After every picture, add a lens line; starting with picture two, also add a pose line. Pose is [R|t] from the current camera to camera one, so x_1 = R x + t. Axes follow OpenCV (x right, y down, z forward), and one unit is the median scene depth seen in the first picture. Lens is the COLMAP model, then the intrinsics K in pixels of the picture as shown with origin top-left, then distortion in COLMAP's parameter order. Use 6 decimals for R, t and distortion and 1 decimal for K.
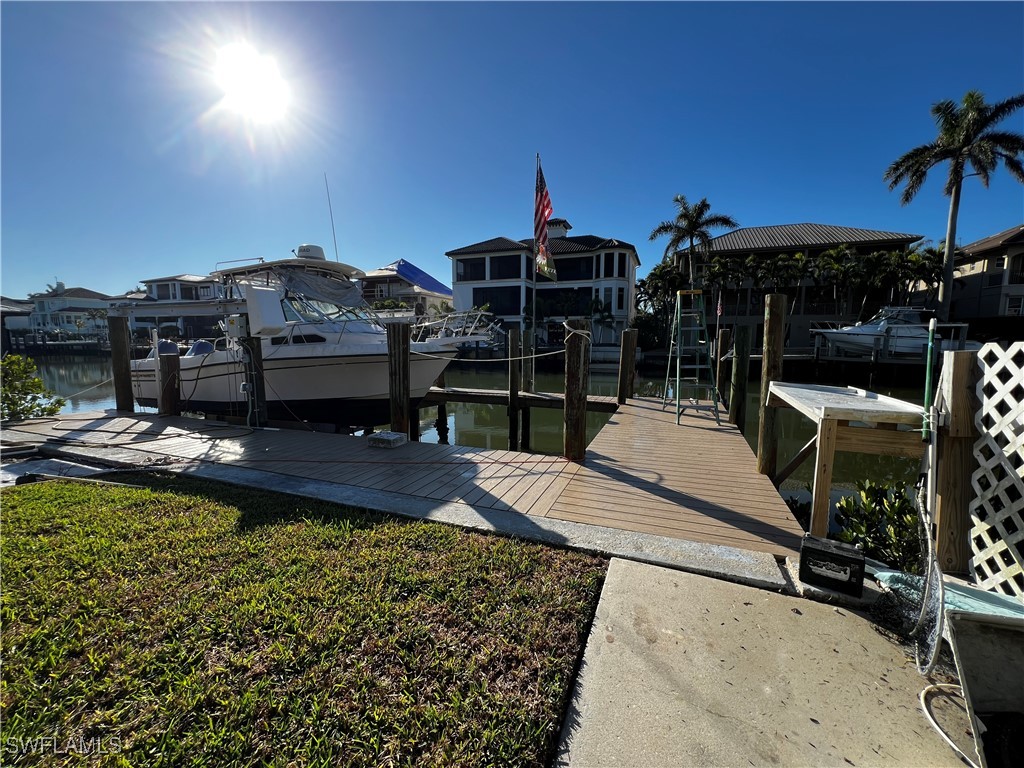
lens RADIAL K [[410.5, 0, 514.7], [0, 410.5, 378.1], [0, 0, 1]] dist [-0.004113, 0.001172]
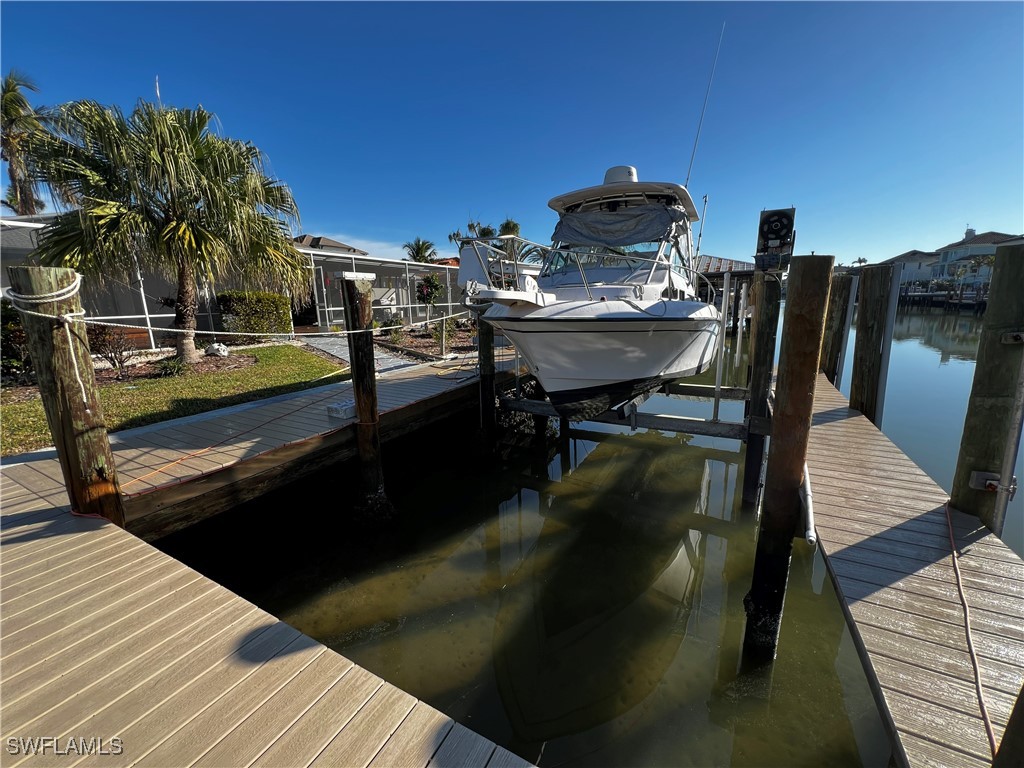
lens RADIAL K [[410.5, 0, 507.2], [0, 410.5, 387.9], [0, 0, 1]] dist [-0.004113, 0.001172]
pose [[-0.128367, 0.215441, -0.968043, 0.652193], [-0.077233, 0.970982, 0.226337, -0.163194], [0.988715, 0.103819, -0.108003, 1.760737]]
